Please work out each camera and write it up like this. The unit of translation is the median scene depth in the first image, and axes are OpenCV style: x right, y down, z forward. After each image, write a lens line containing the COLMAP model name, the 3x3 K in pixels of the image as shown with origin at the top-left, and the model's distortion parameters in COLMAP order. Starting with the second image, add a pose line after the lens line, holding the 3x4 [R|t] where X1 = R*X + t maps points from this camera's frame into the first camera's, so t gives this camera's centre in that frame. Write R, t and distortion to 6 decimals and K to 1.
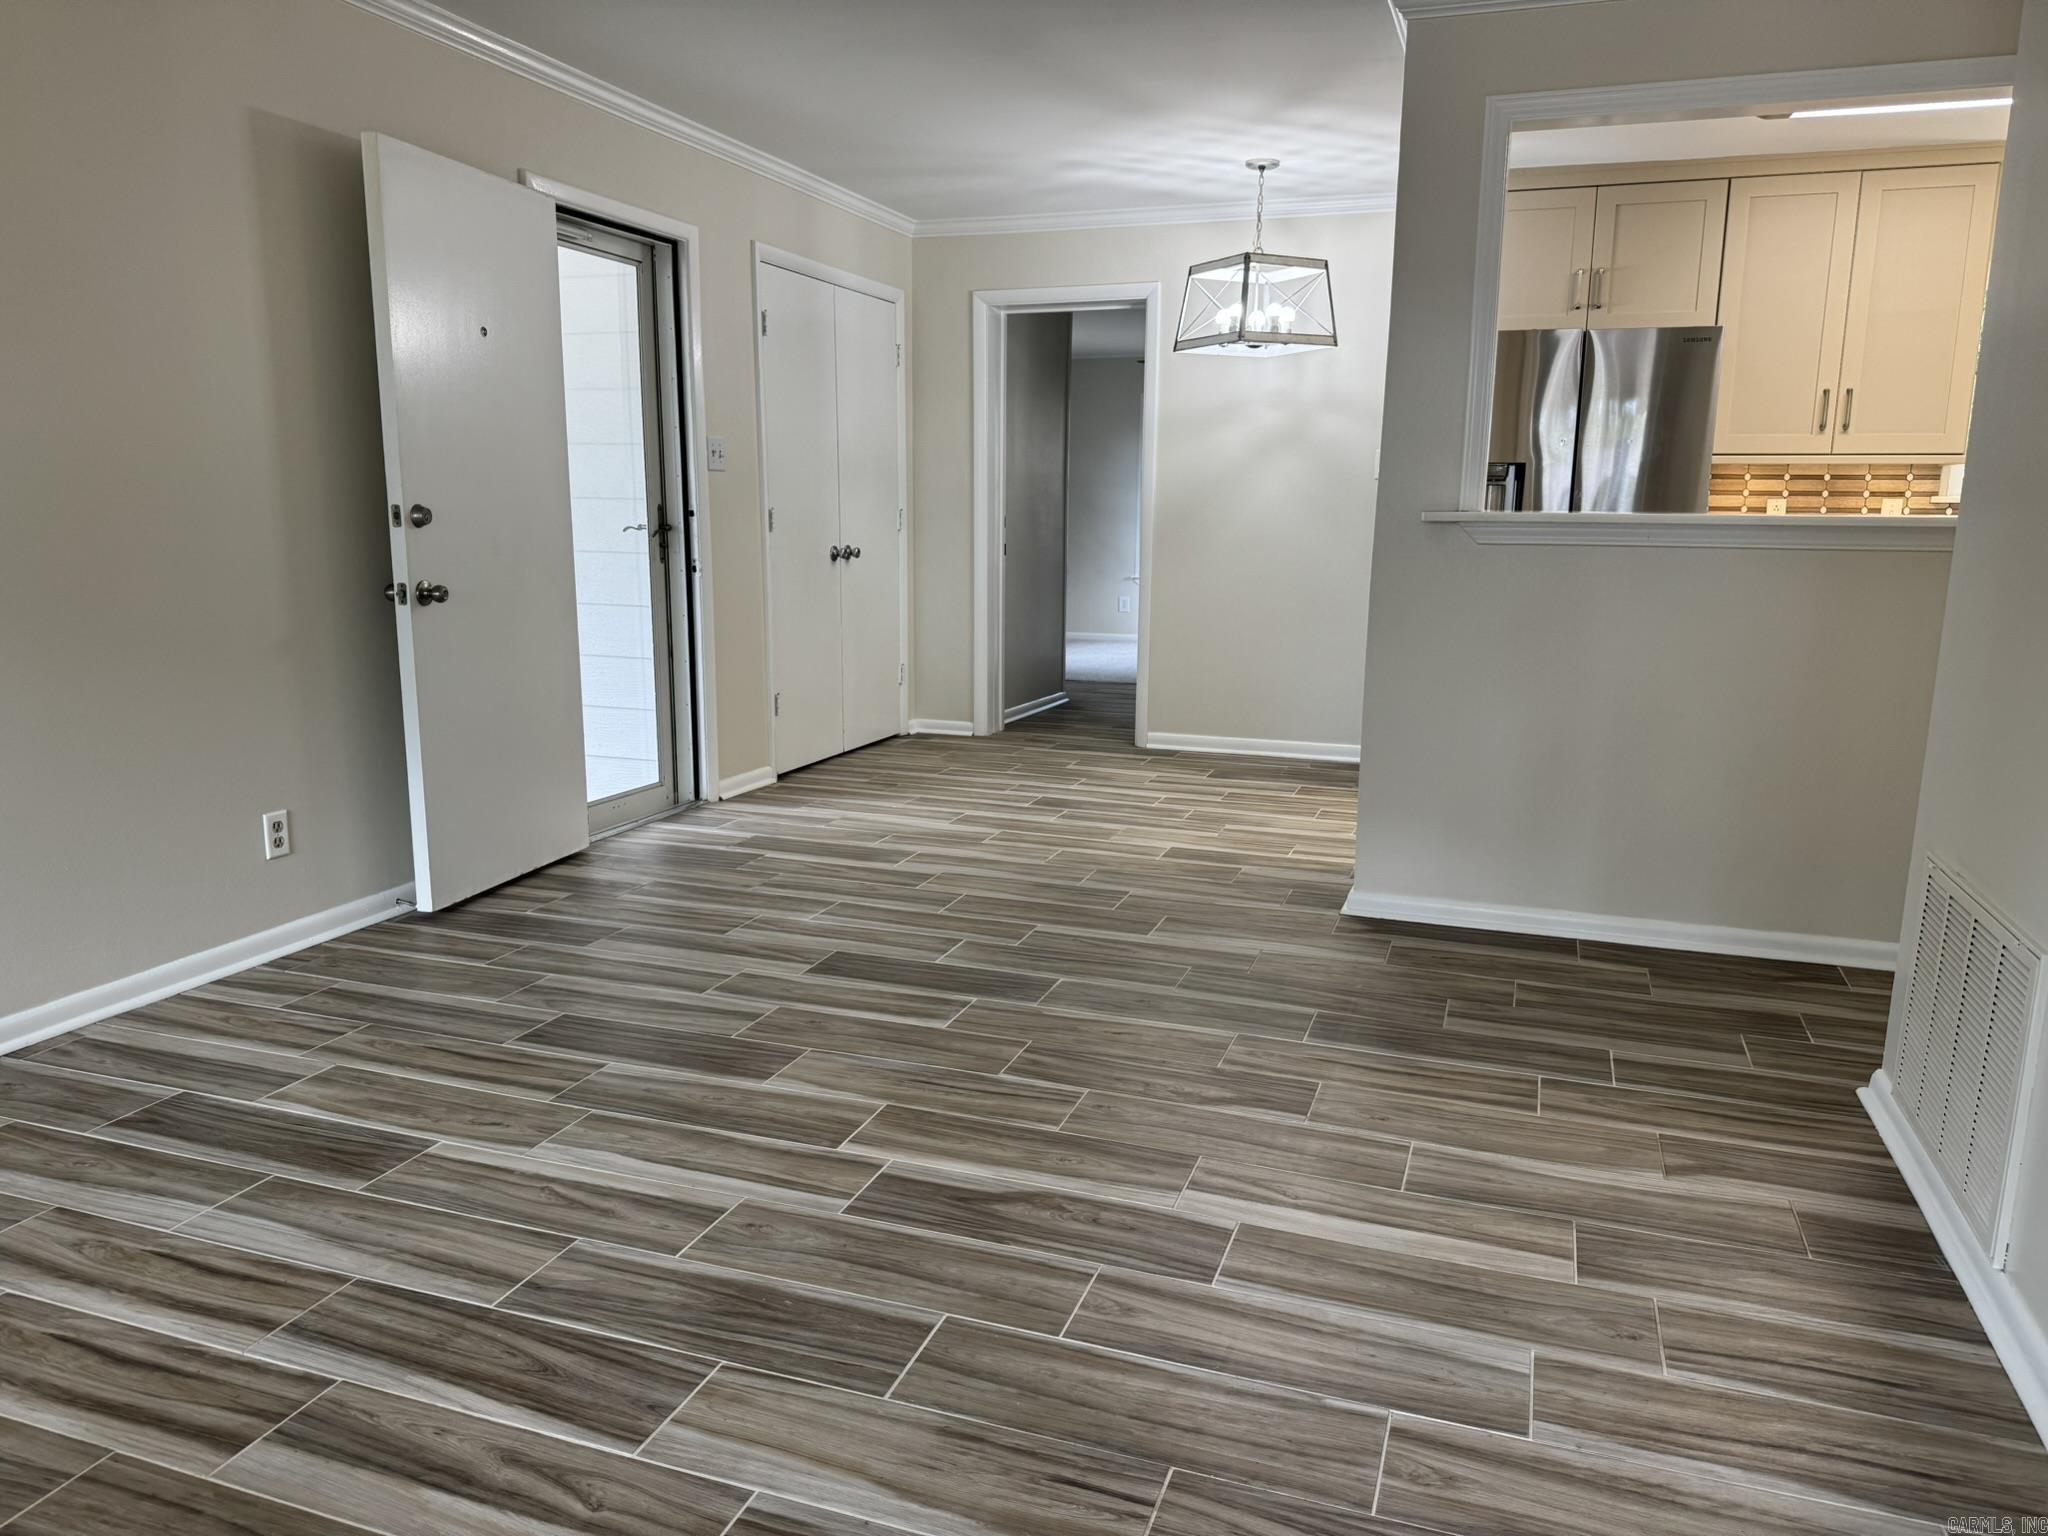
lens RADIAL K [[1443.2, 0, 1028.0], [0, 1443.2, 772.0], [0, 0, 1]] dist [0.087806, -0.102093]
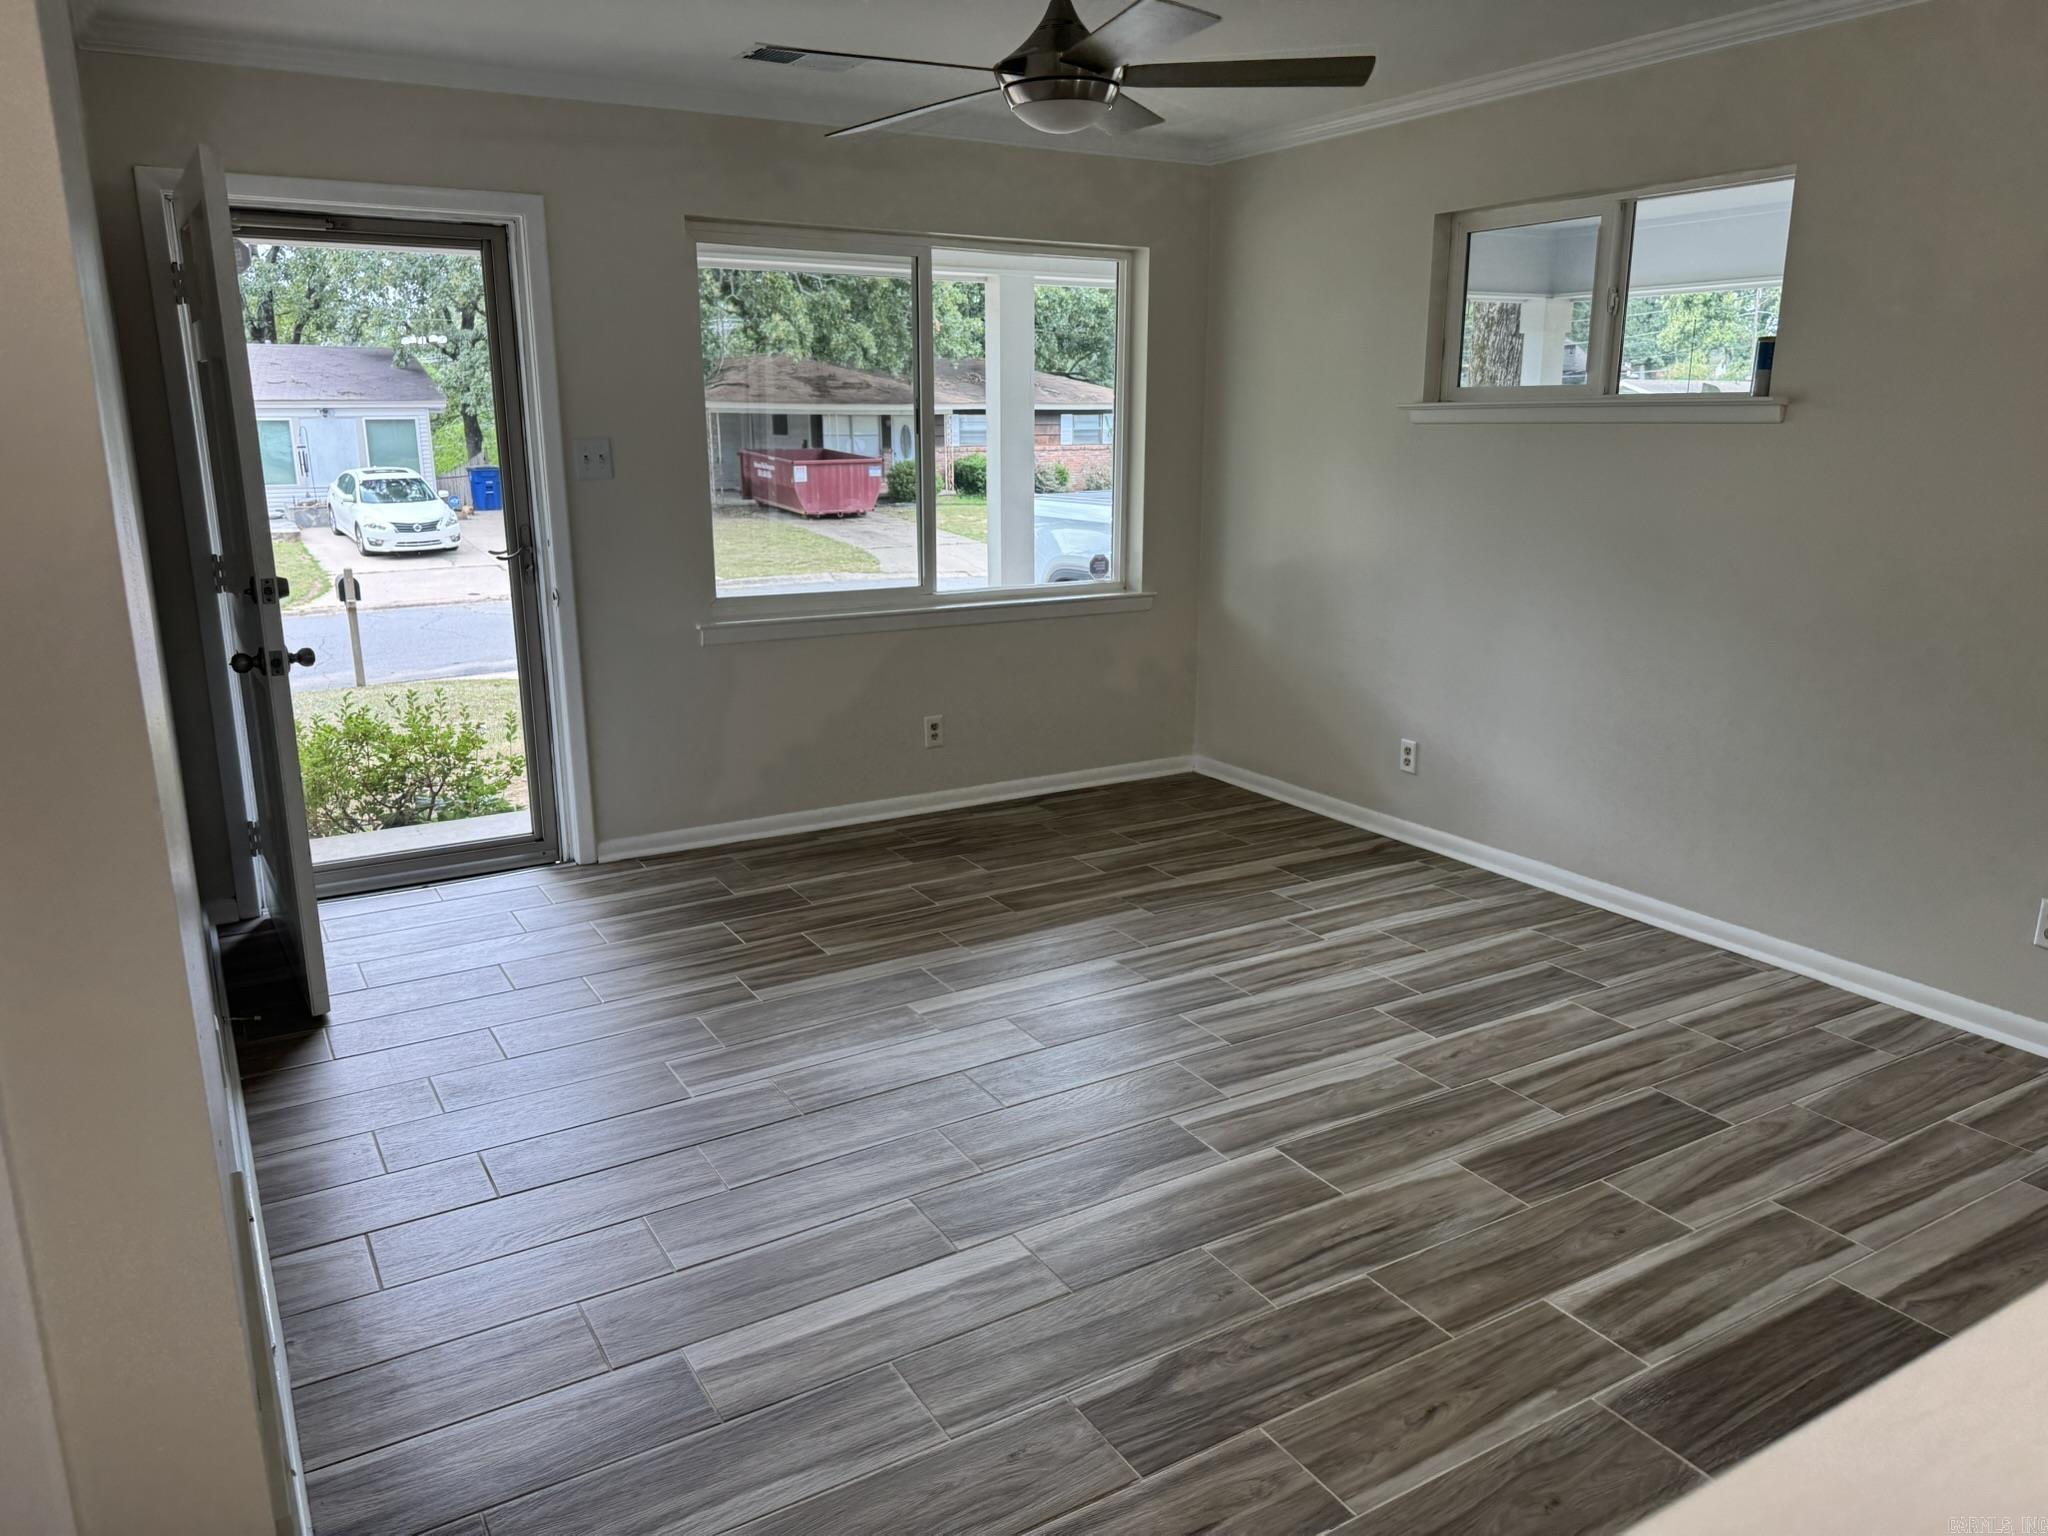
lens RADIAL K [[1414.0, 0, 1023.6], [0, 1414.0, 762.7], [0, 0, 1]] dist [0.104208, -0.169805]
pose [[-0.638293, 0.175772, -0.749457, 0.571364], [-0.144071, 0.929102, 0.340606, -0.274055], [0.756192, 0.325381, -0.567716, 1.017155]]
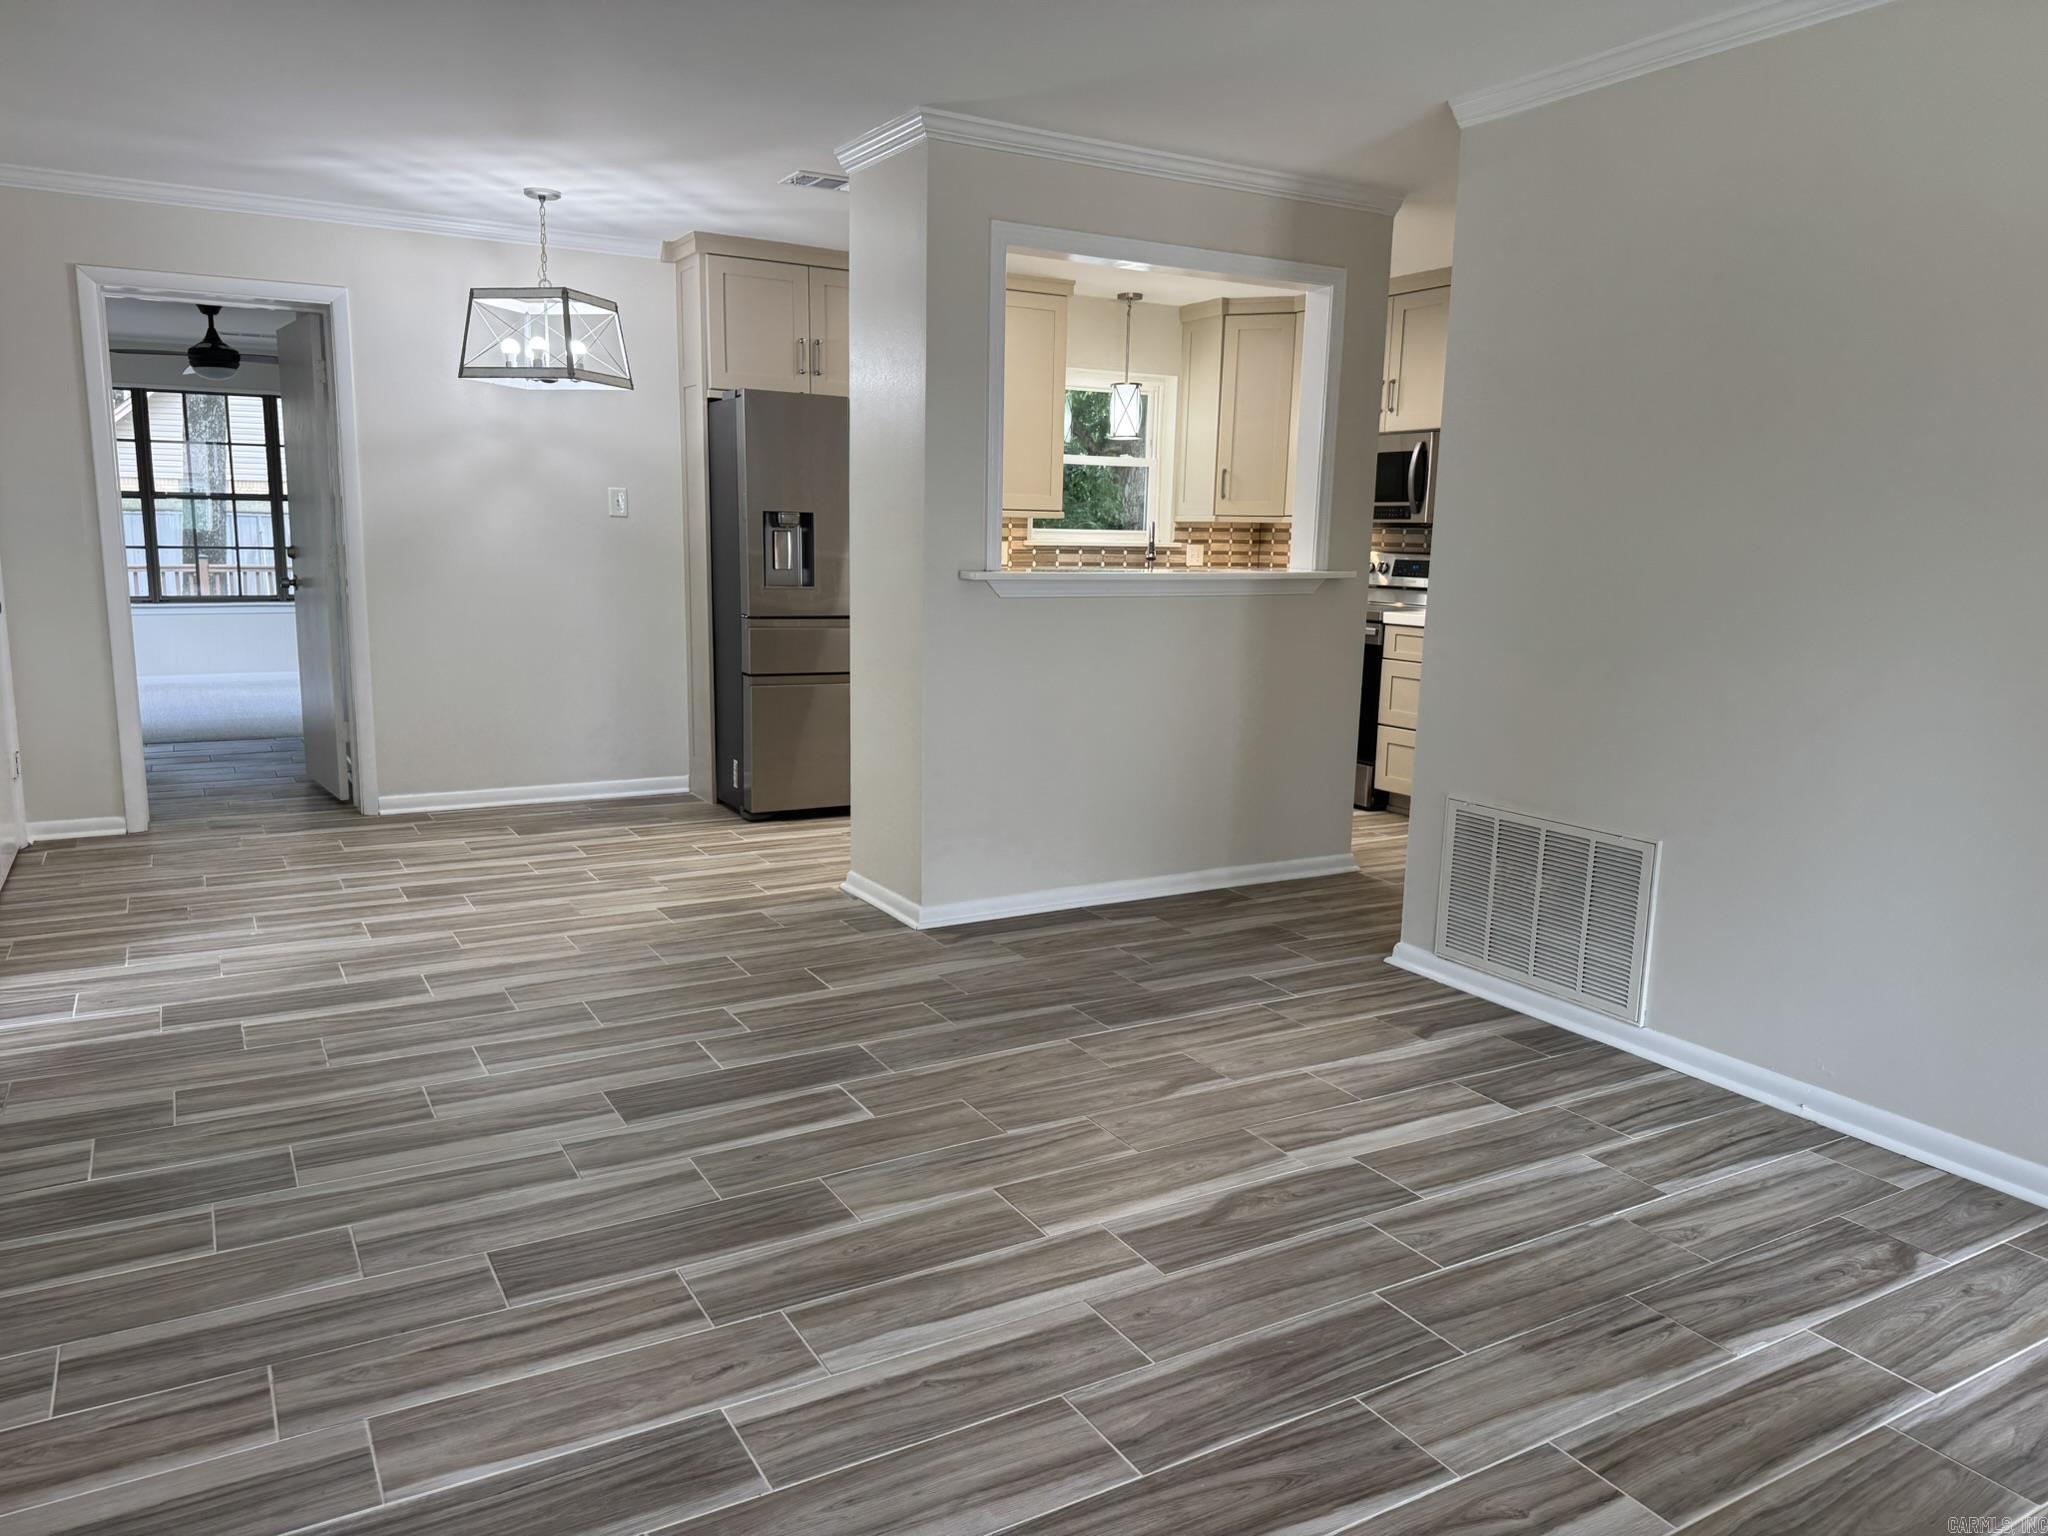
lens RADIAL K [[1435.0, 0, 1024.0], [0, 1435.0, 768.0], [0, 0, 1]] dist [0.111814, -0.178603]
pose [[0.643243, -0.125216, 0.755354, -0.632252], [0.125328, 0.990450, 0.057461, -0.090232], [-0.755336, 0.057705, 0.652793, 0.245072]]
